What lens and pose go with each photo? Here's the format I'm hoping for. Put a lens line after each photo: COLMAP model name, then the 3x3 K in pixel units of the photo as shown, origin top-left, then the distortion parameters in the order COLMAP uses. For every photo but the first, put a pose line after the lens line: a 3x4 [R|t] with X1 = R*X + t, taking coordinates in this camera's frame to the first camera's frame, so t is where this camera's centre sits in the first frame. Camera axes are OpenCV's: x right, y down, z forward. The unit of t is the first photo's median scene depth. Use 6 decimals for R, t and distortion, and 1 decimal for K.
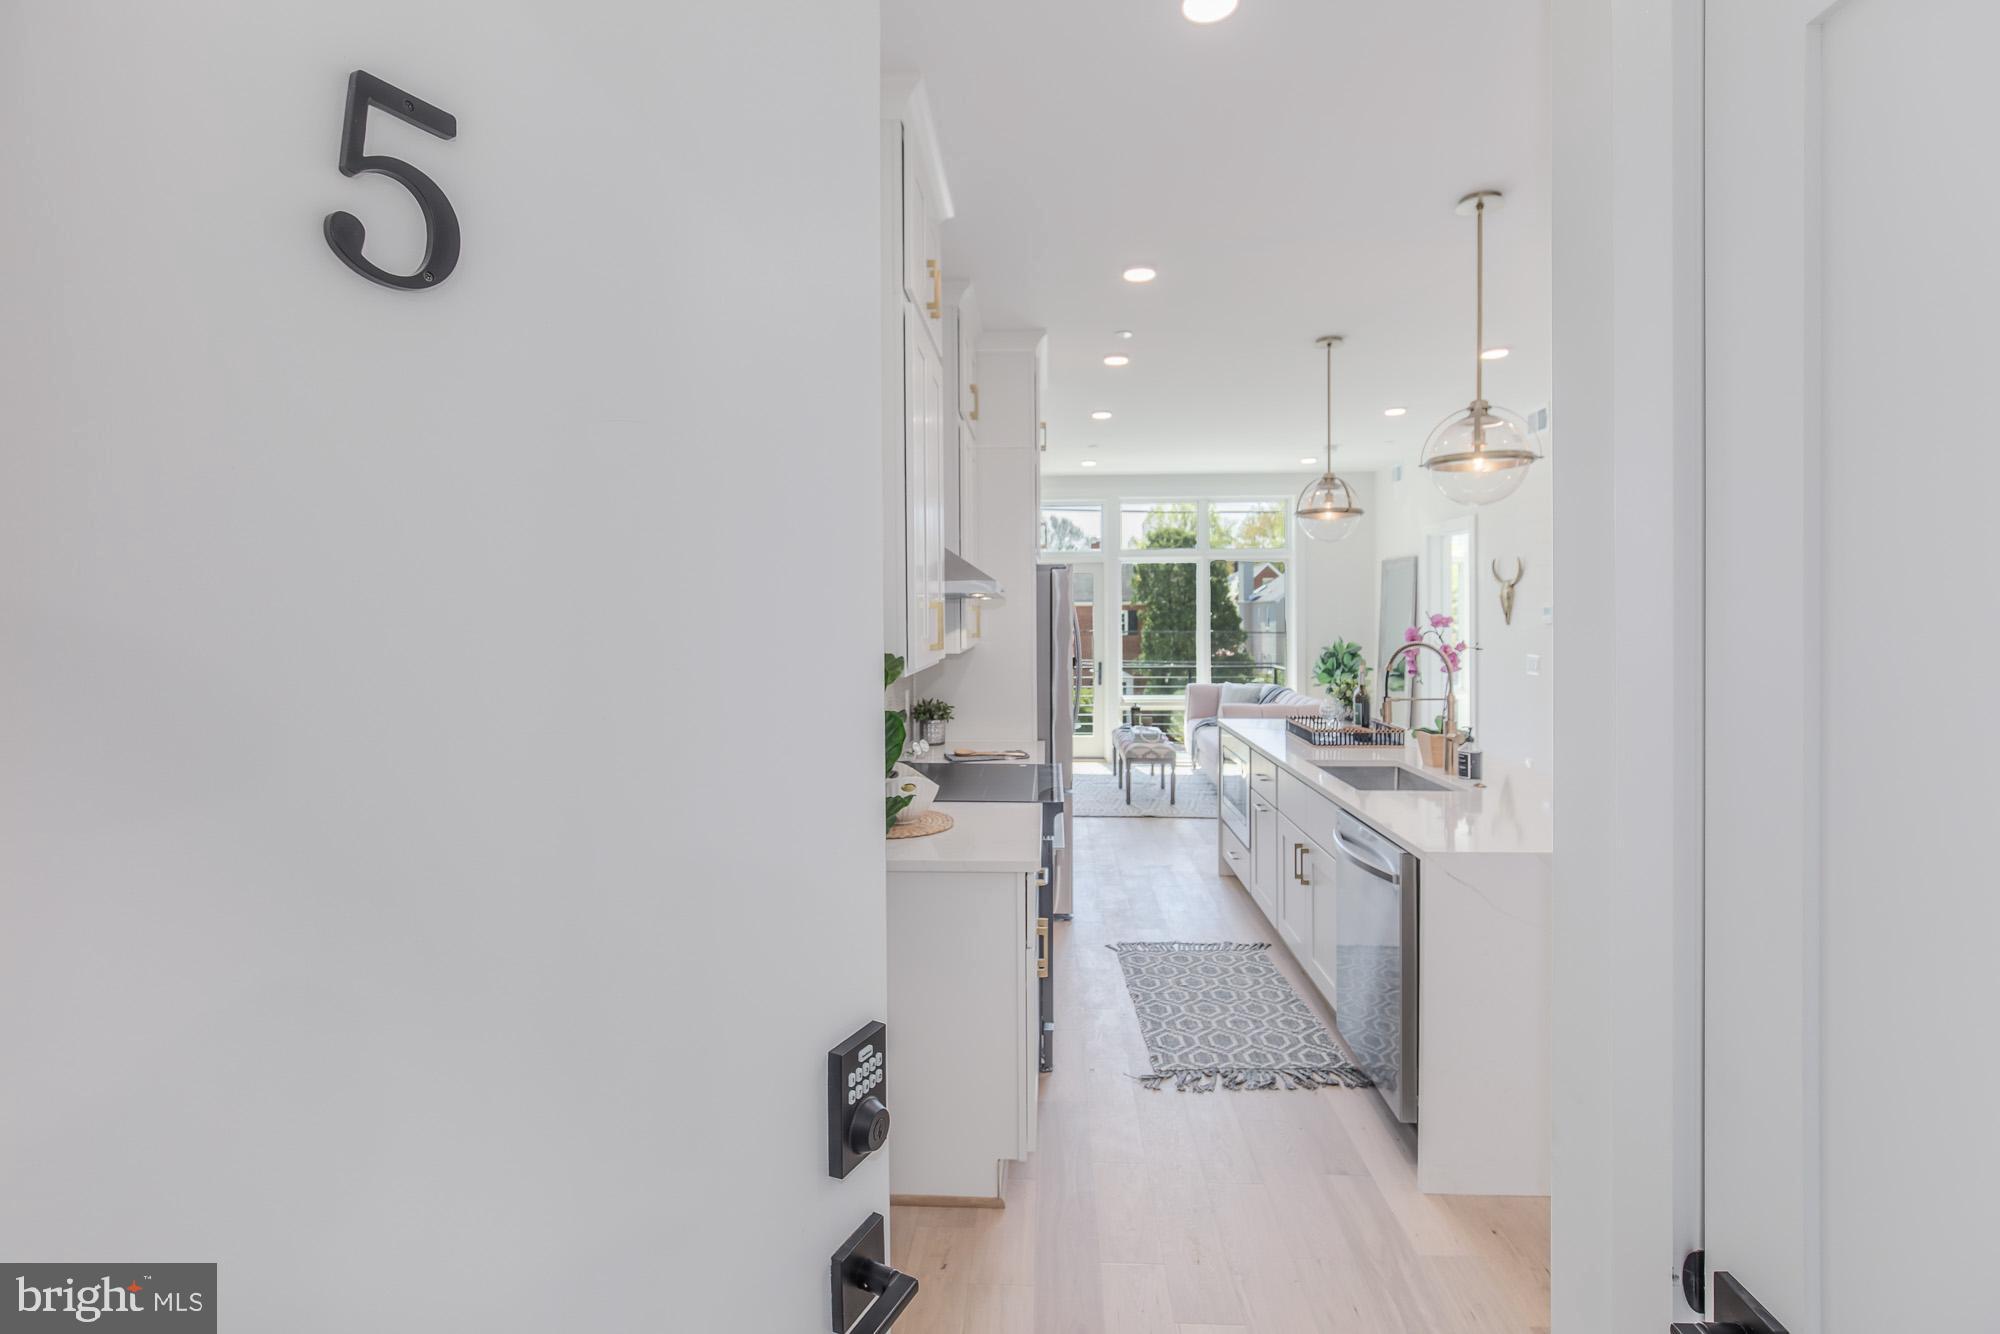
lens RADIAL K [[912.9, 0, 1001.4], [0, 912.9, 618.7], [0, 0, 1]] dist [-0.000219, 0.000160]
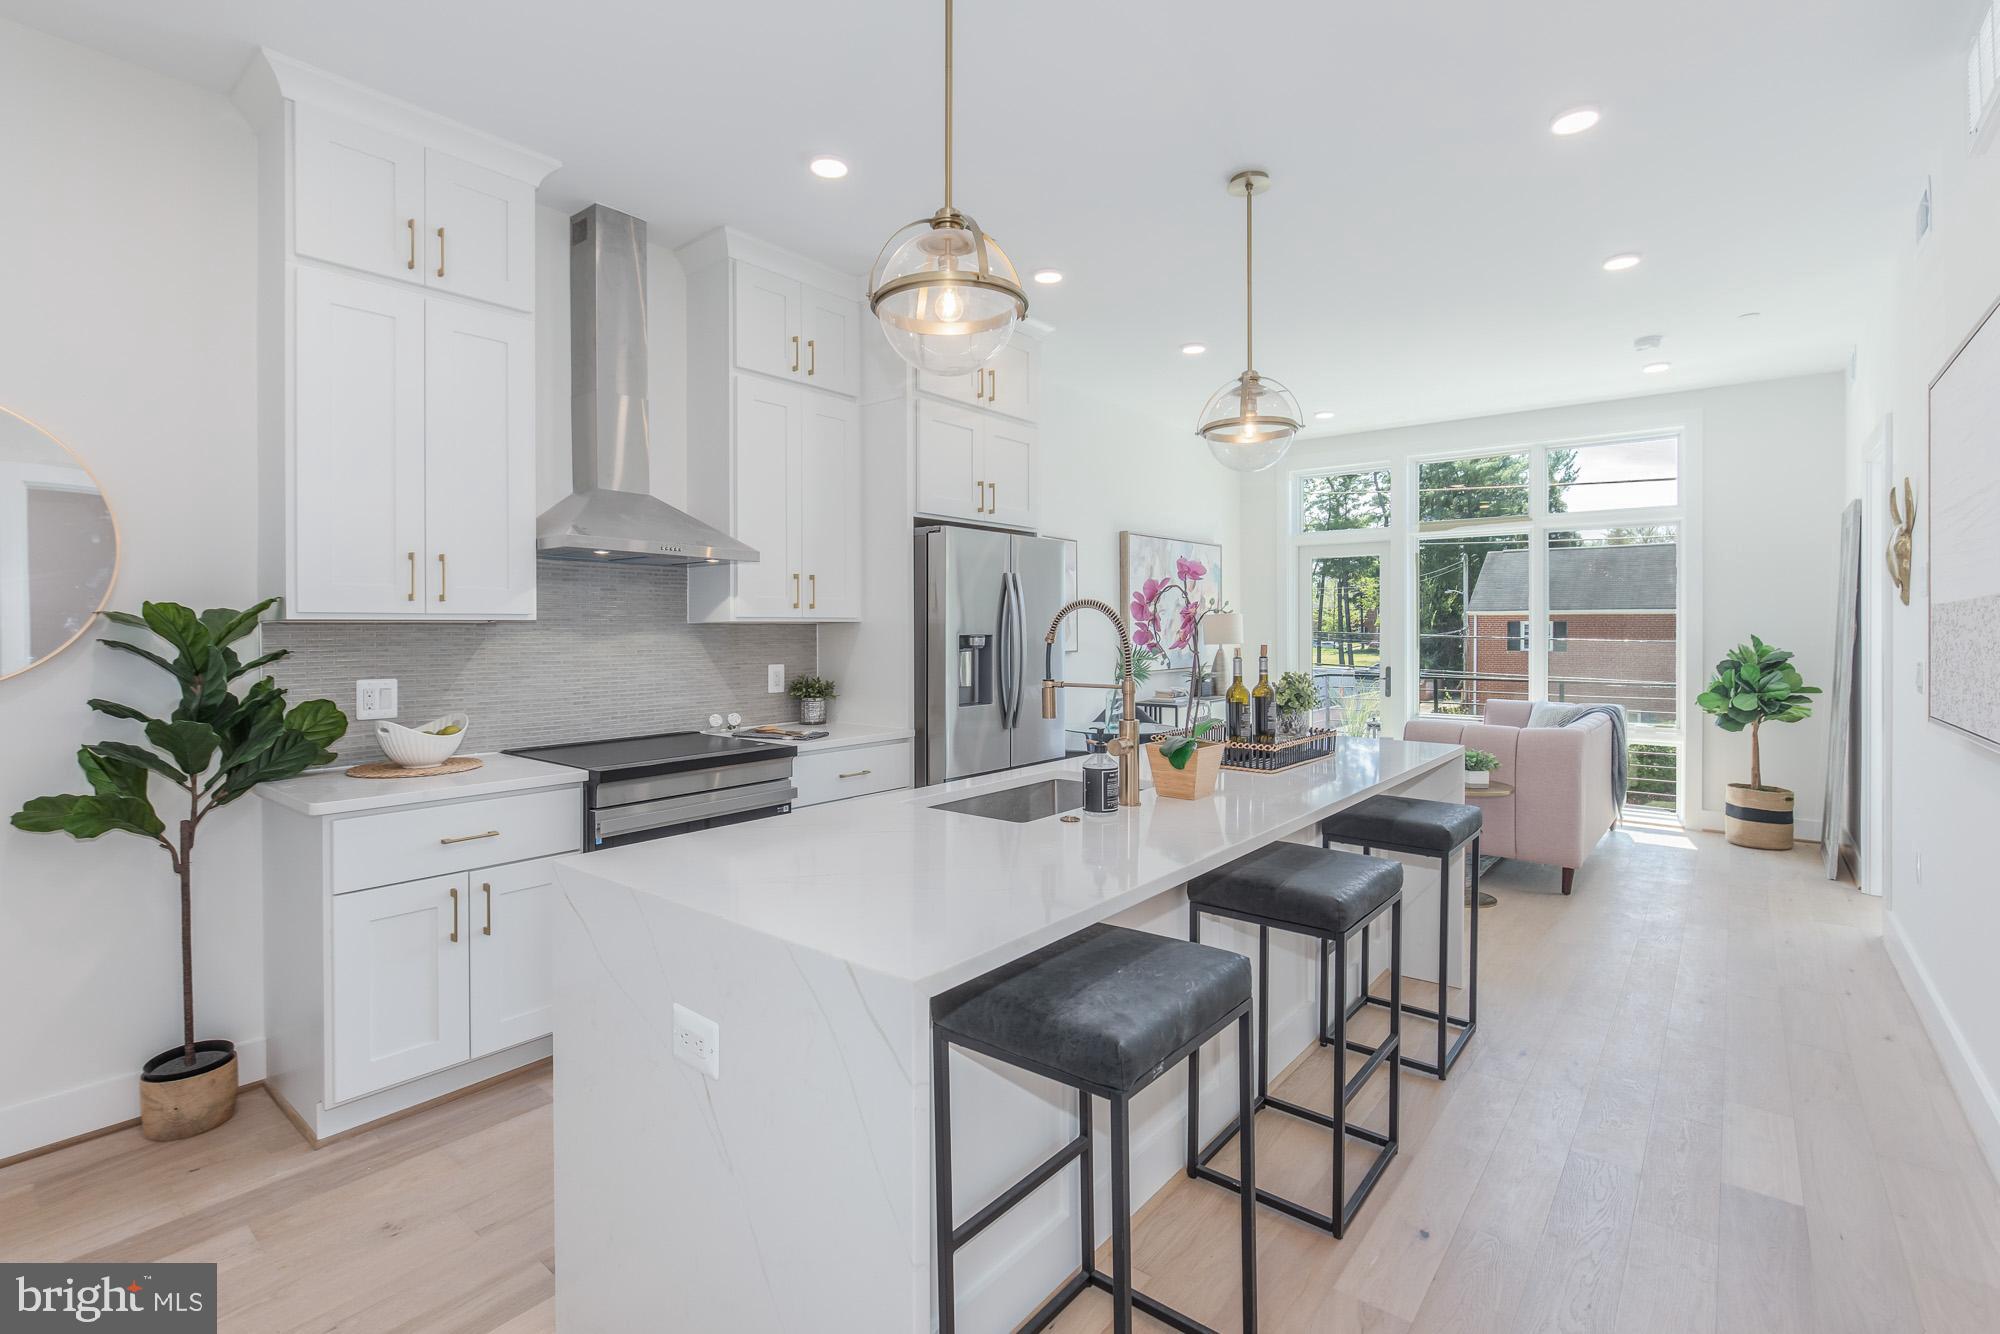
lens RADIAL K [[917.6, 0, 997.7], [0, 917.6, 630.1], [0, 0, 1]] dist [0.002521, 0.000198]
pose [[0.814670, 0.009174, -0.579852, 0.701915], [-0.010541, 0.999944, 0.001011, 0.043492], [0.579829, 0.005288, 0.814721, 0.375257]]
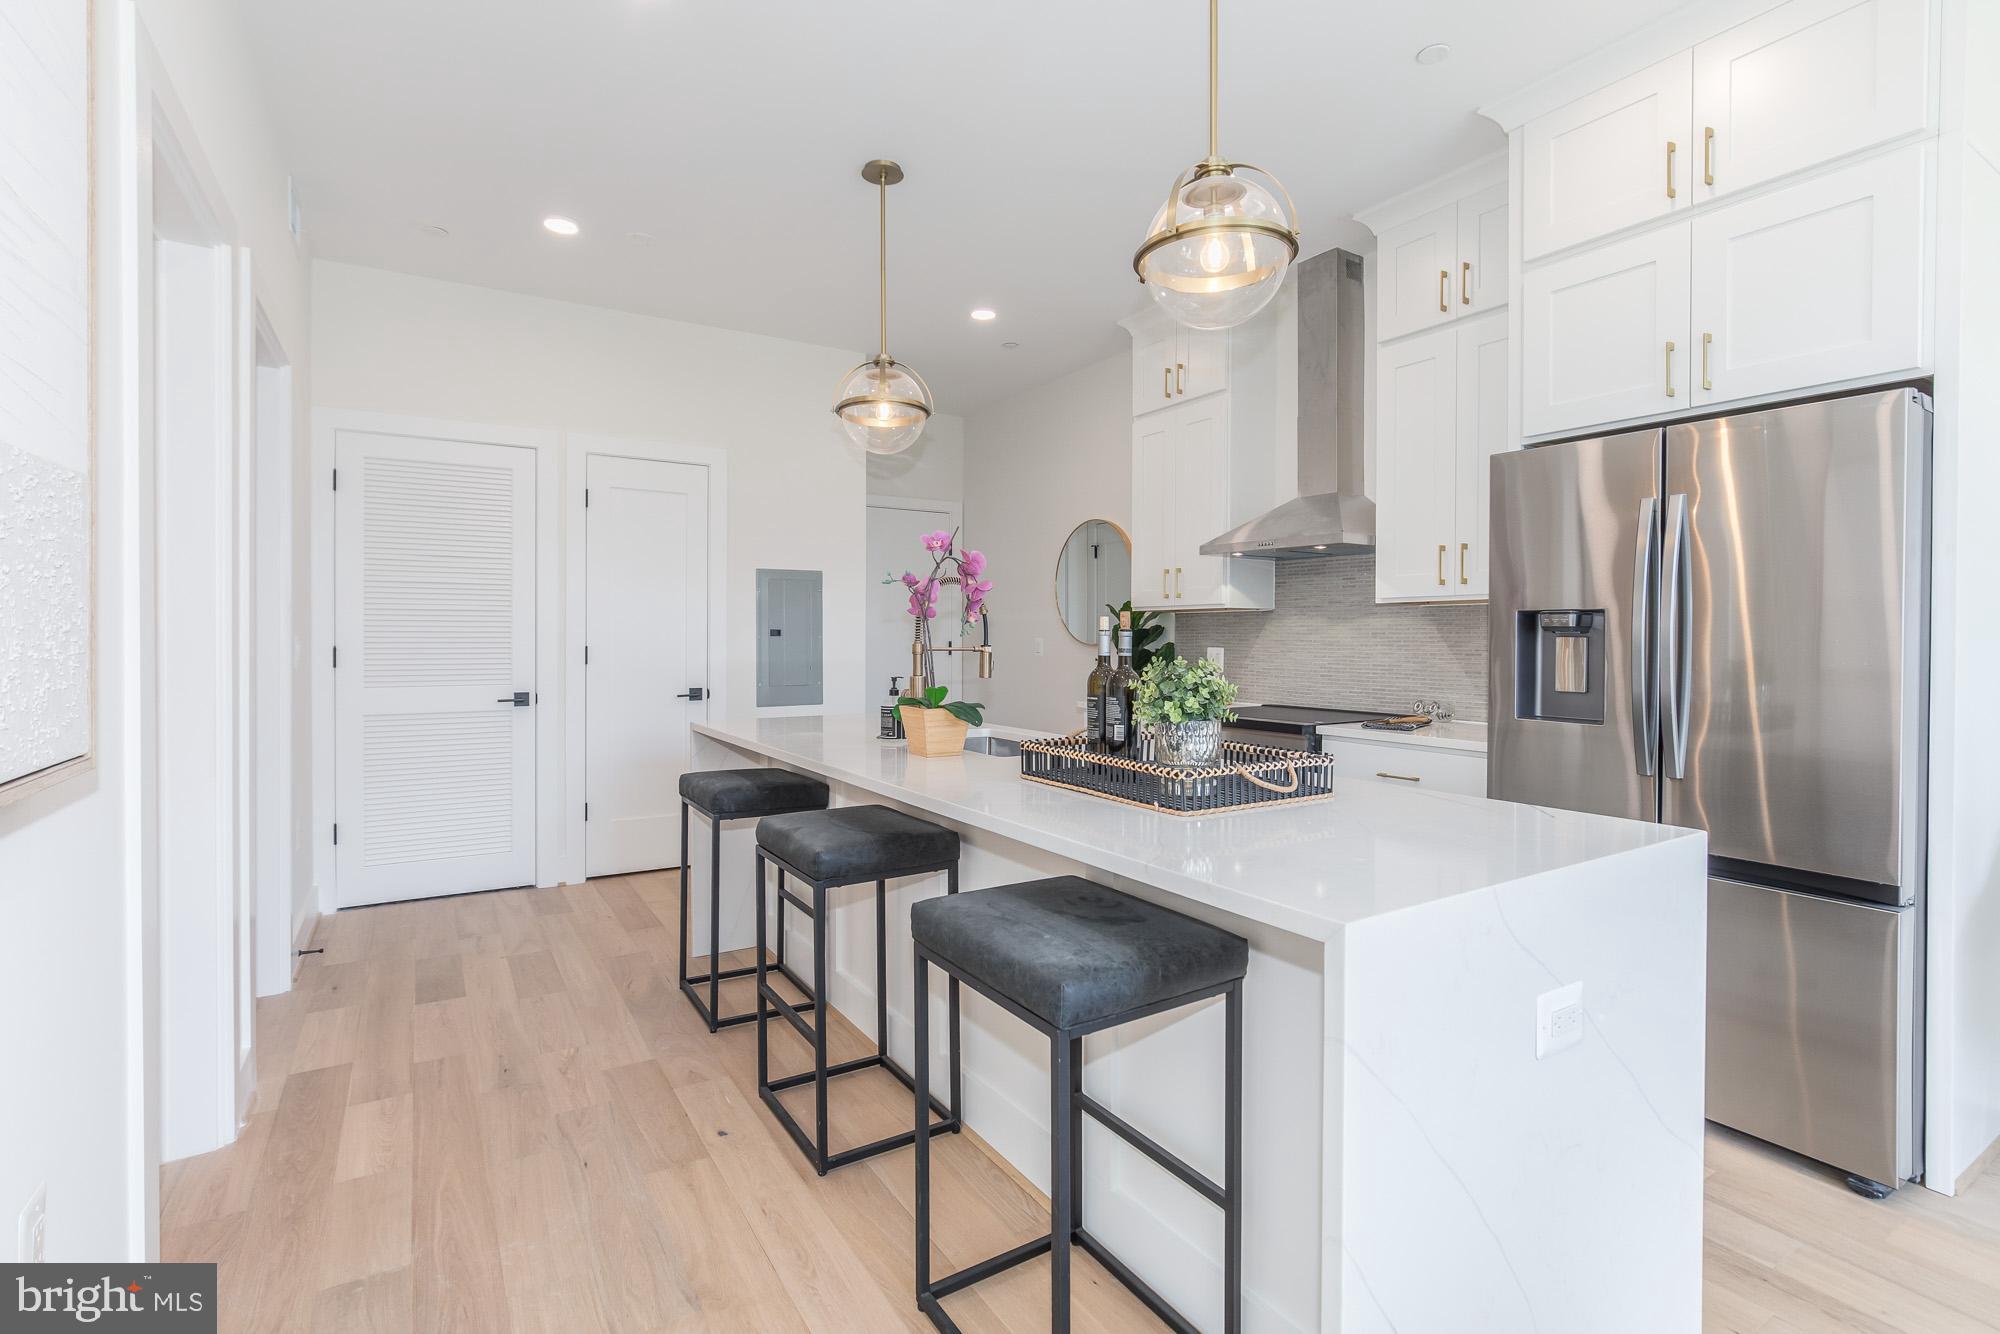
lens RADIAL K [[918.5, 0, 980.6], [0, 918.5, 643.3], [0, 0, 1]] dist [-0.002990, 0.000193]
pose [[-0.823368, 0.009587, -0.567426, 0.789031], [-0.002120, 0.999798, 0.019969, 0.060882], [0.567503, 0.017644, -0.823182, 1.483607]]
